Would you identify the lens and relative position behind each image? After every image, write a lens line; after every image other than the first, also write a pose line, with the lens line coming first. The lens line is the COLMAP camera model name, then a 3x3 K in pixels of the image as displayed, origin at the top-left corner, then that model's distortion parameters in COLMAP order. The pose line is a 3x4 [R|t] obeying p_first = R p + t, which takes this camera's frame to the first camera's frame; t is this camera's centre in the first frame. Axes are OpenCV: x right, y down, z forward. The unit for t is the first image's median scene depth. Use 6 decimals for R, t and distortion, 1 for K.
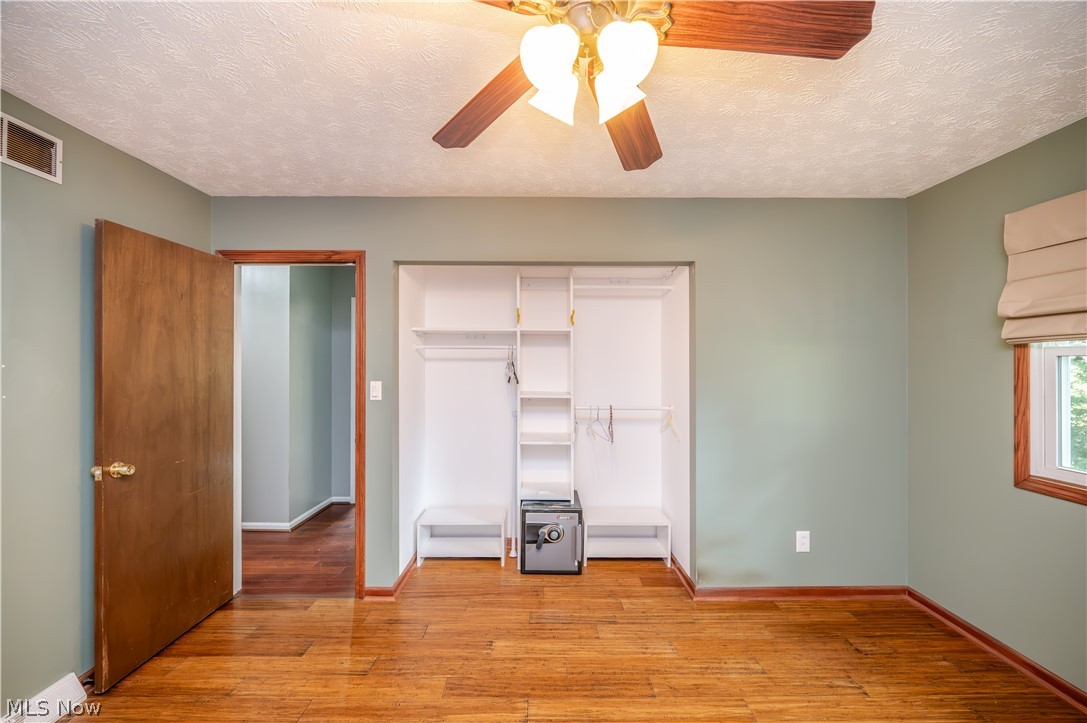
lens RADIAL K [[429.8, 0, 541.5], [0, 429.8, 363.1], [0, 0, 1]] dist [0.000360, 0.000028]
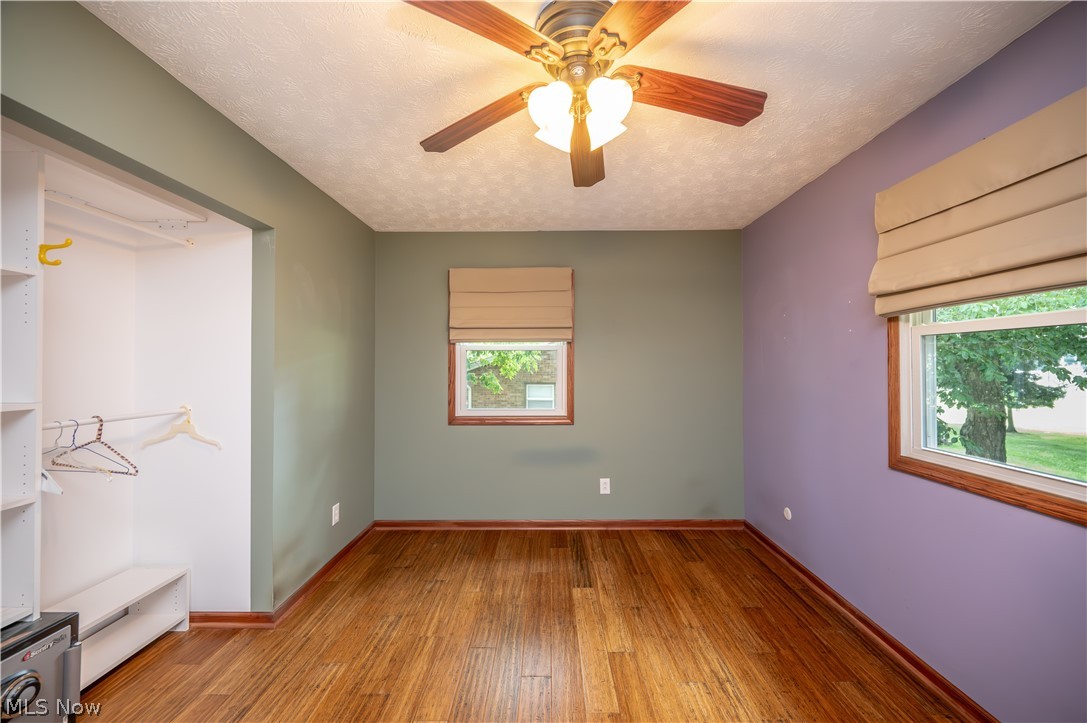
lens RADIAL K [[429.8, 0, 540.5], [0, 429.8, 360.3], [0, 0, 1]] dist [0.000360, 0.000028]
pose [[0.018533, 0.011918, 0.999757, -0.606342], [0.001217, 0.999928, -0.011942, 0.044184], [-0.999828, 0.001438, 0.018517, 0.571633]]
